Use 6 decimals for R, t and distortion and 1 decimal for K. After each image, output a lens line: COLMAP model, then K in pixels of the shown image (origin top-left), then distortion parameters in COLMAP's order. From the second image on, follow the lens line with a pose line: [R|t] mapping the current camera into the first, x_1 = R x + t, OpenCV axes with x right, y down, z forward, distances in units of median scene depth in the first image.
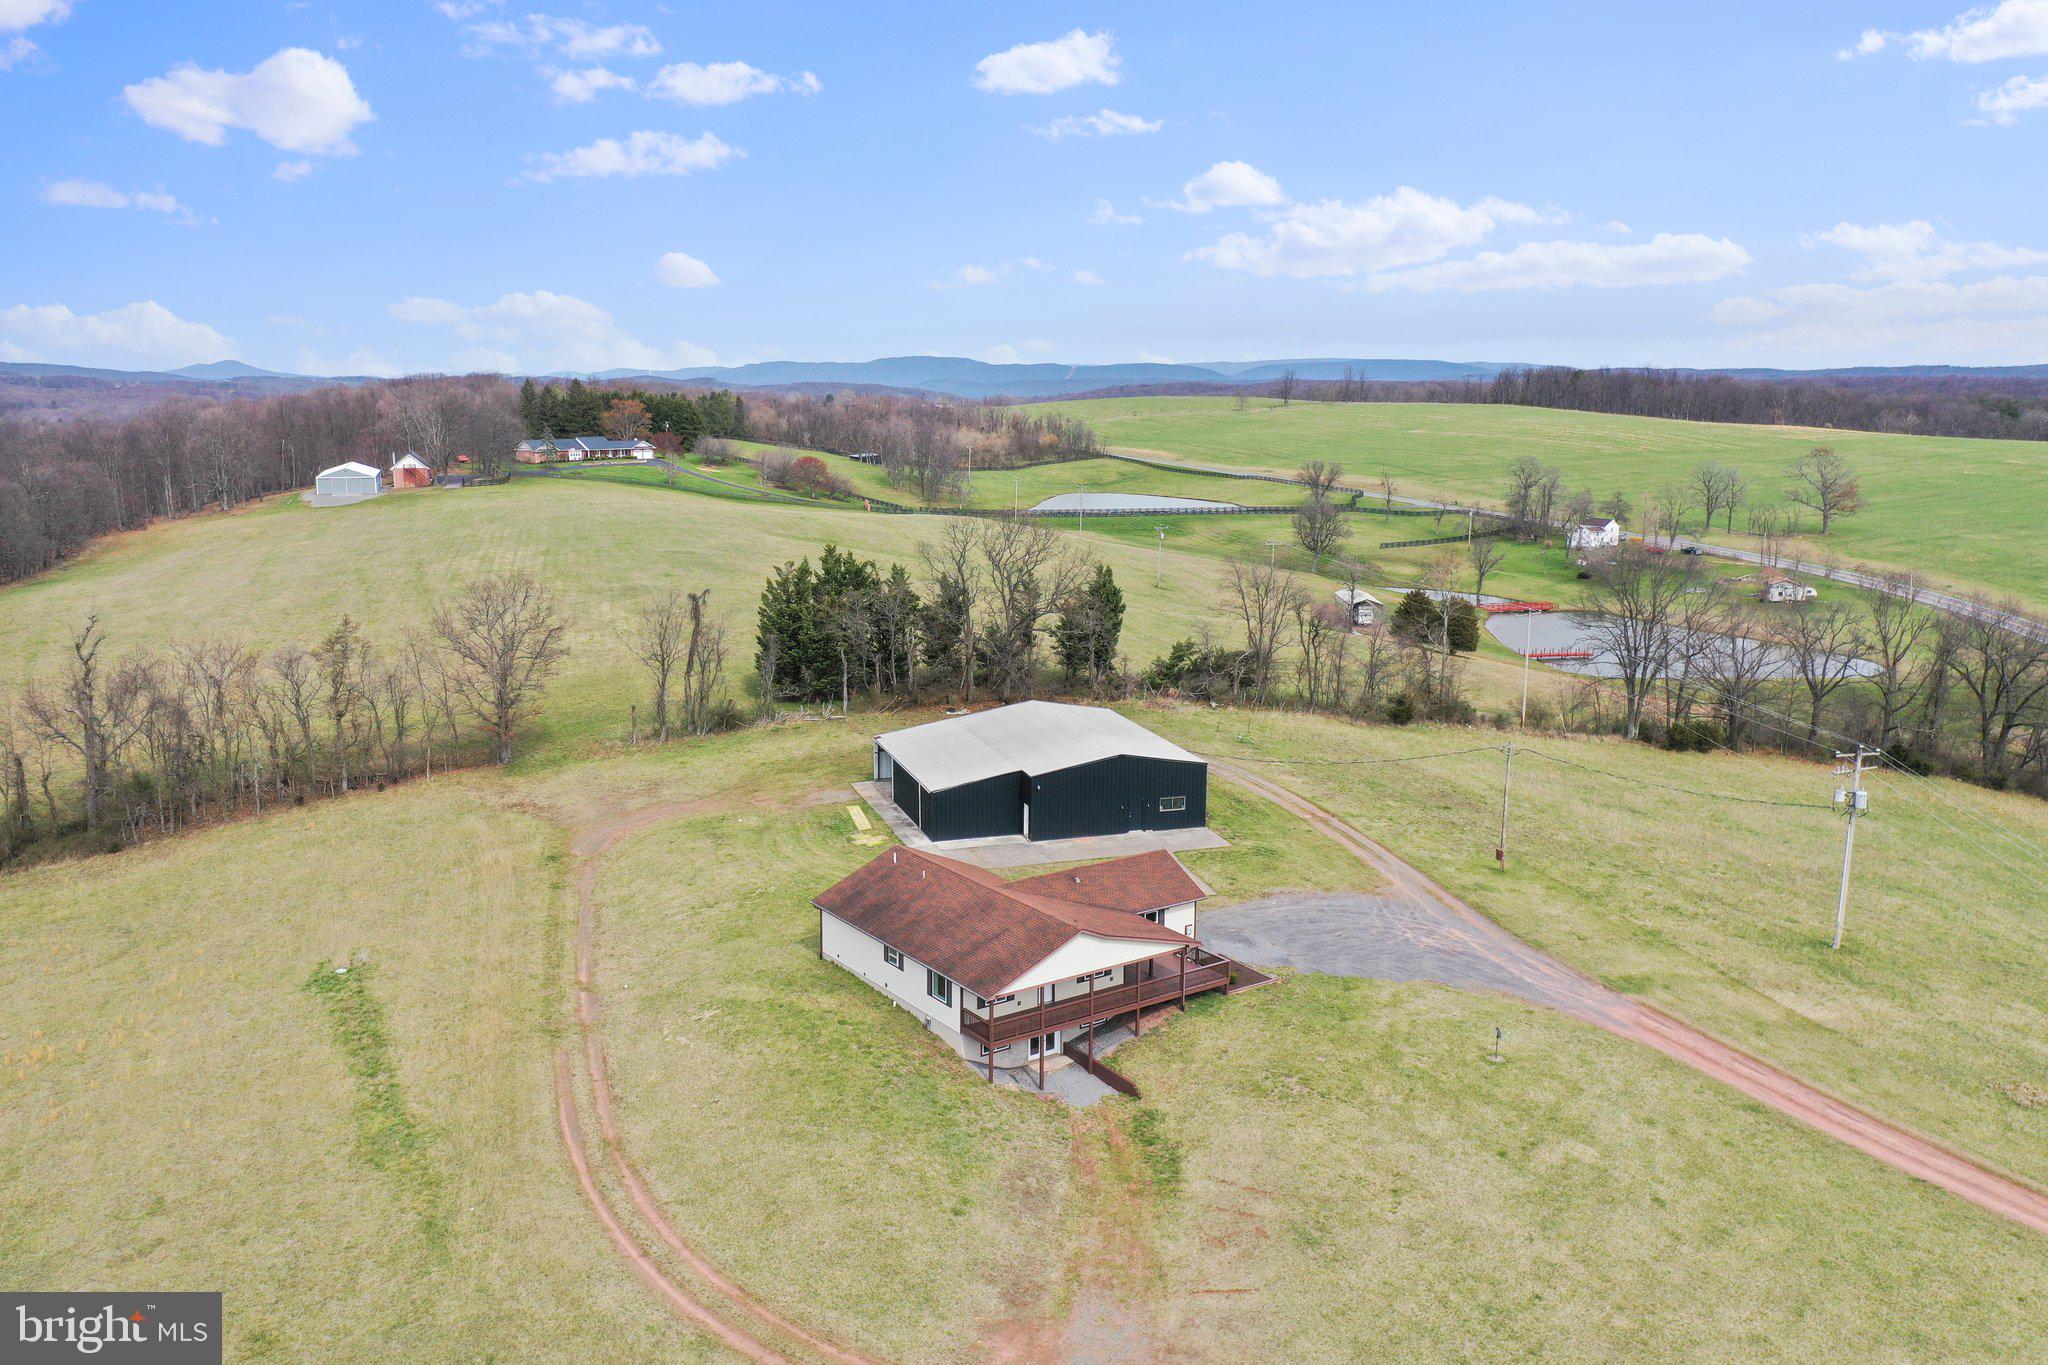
lens RADIAL K [[1617.8, 0, 1018.2], [0, 1617.8, 662.2], [0, 0, 1]] dist [-0.003270, -0.000013]
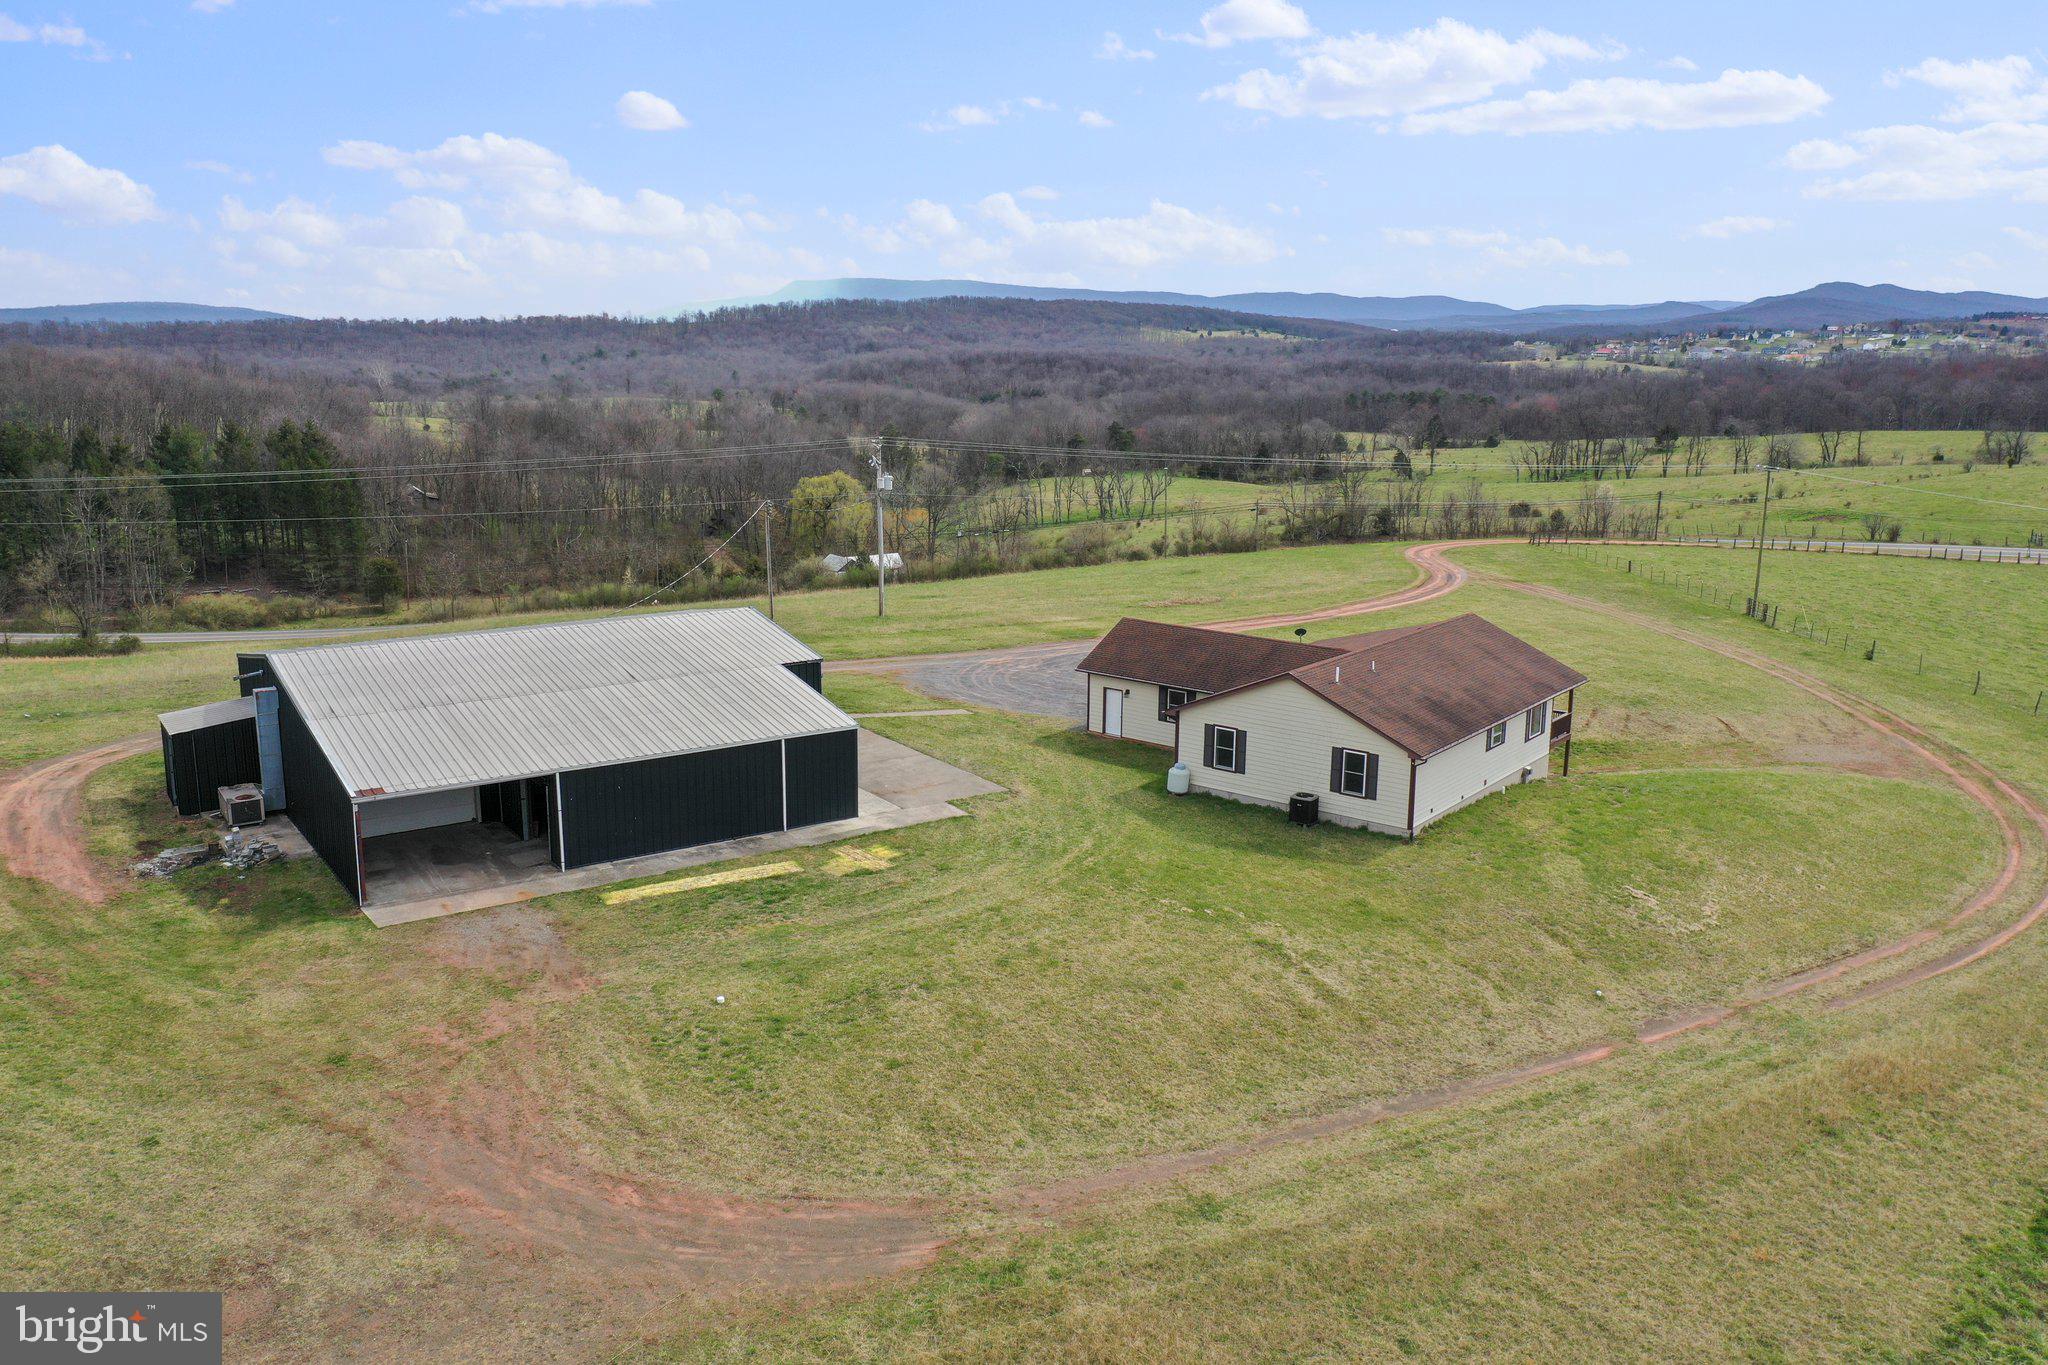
lens RADIAL K [[1625.2, 0, 1015.9], [0, 1625.2, 672.5], [0, 0, 1]] dist [-0.006352, -0.000644]
pose [[-0.285403, -0.210510, 0.935003, -0.539196], [0.157168, 0.952092, 0.262332, -0.065238], [-0.945433, 0.221823, -0.238644, 1.022620]]
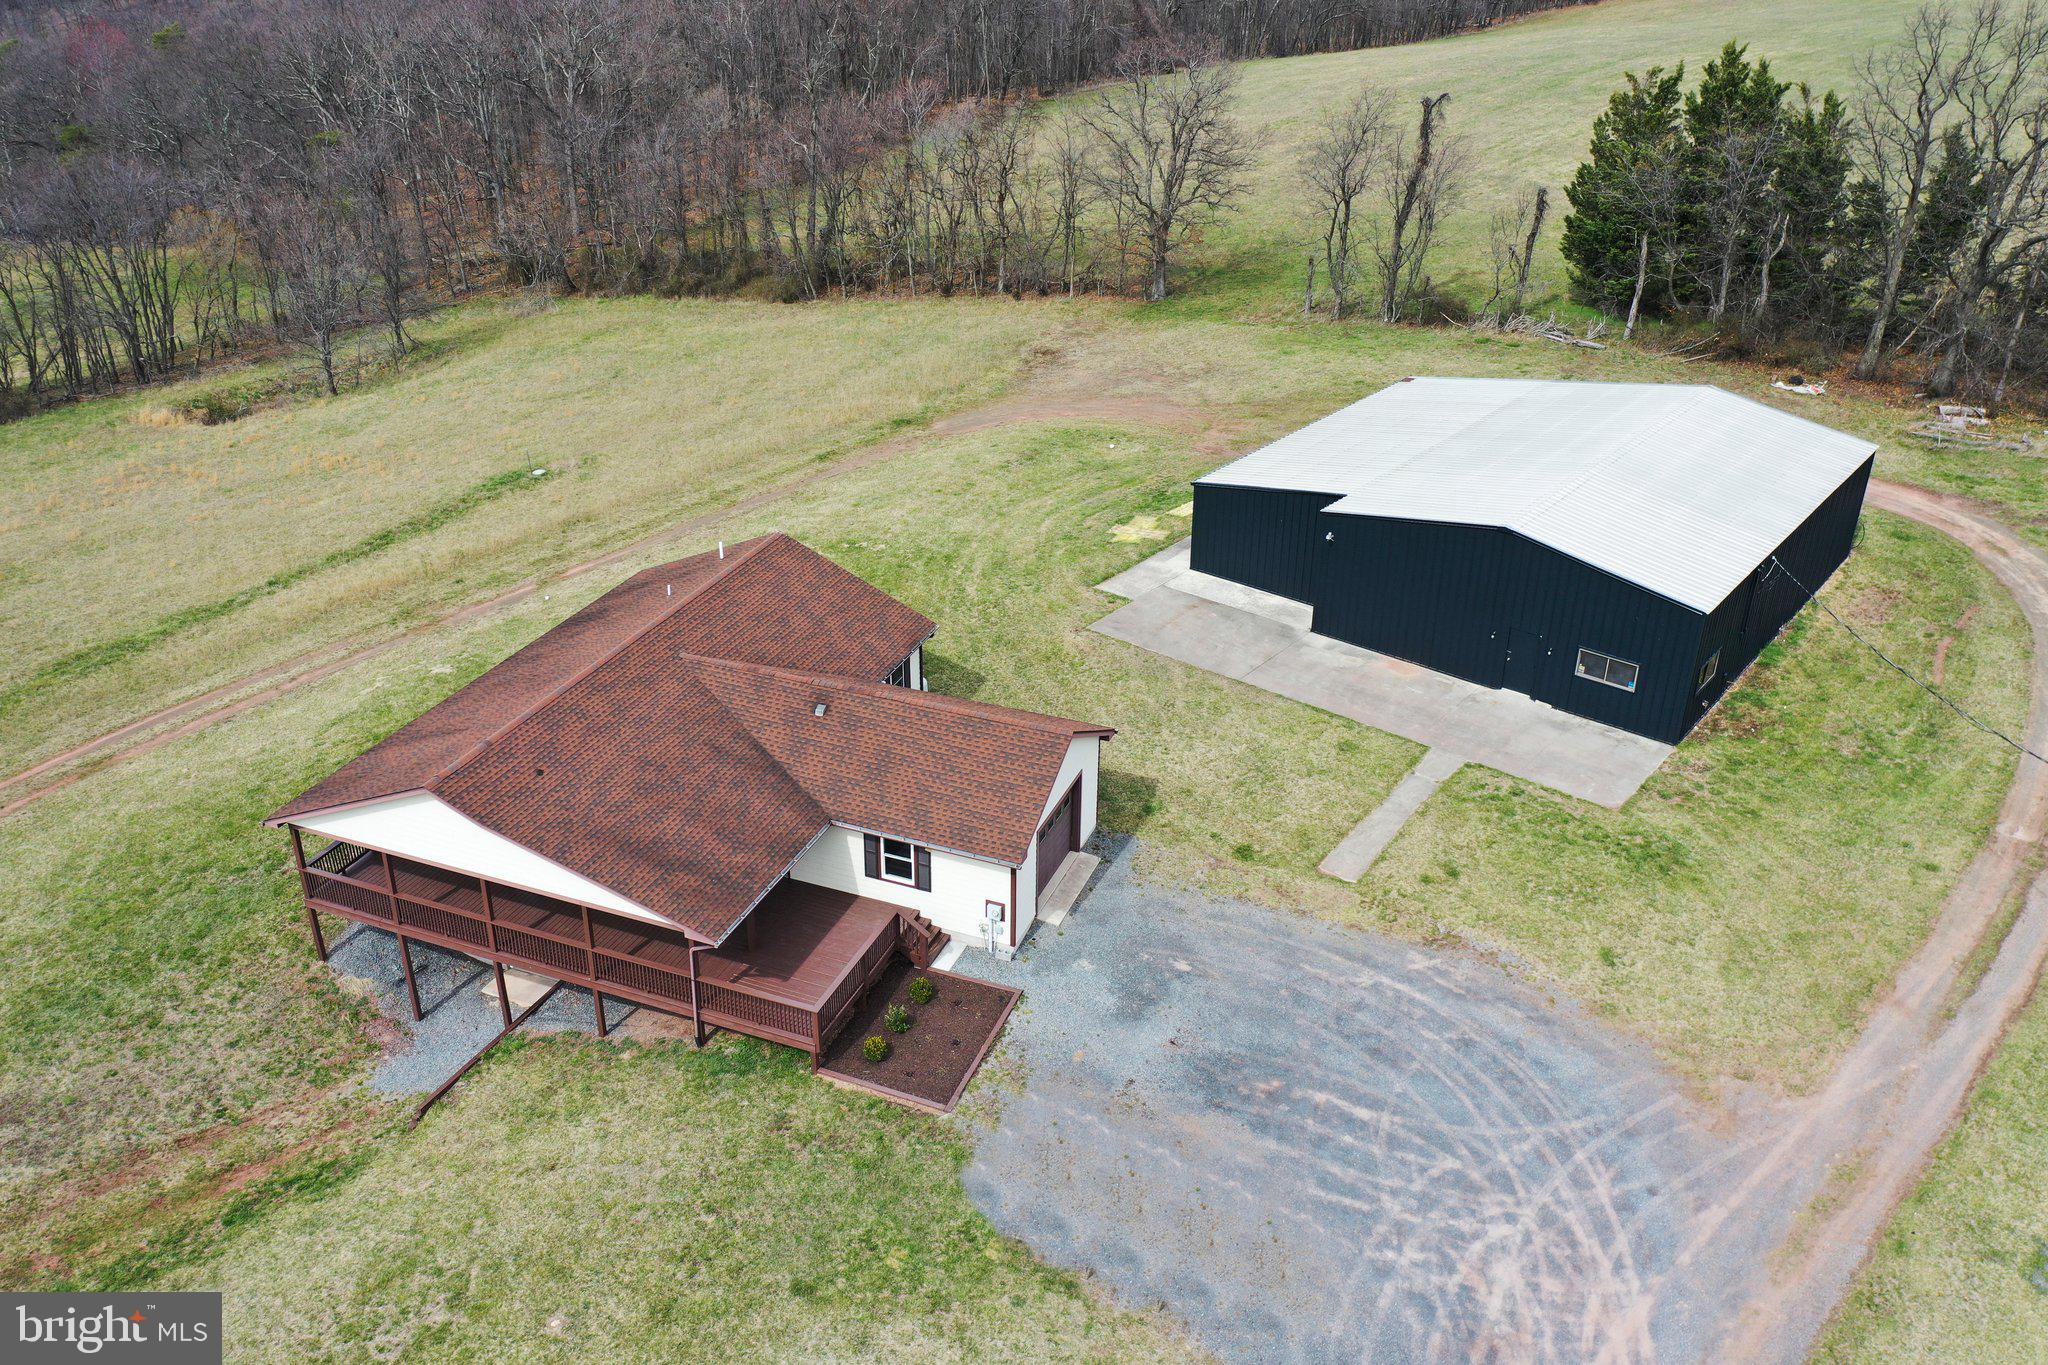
lens RADIAL K [[1611.7, 0, 1014.3], [0, 1611.7, 675.9], [0, 0, 1]] dist [-0.002205, -0.003304]
pose [[0.541844, 0.382627, -0.748333, 0.336956], [-0.147354, 0.919821, 0.363615, -0.049036], [0.827461, -0.086753, 0.554781, 0.604237]]
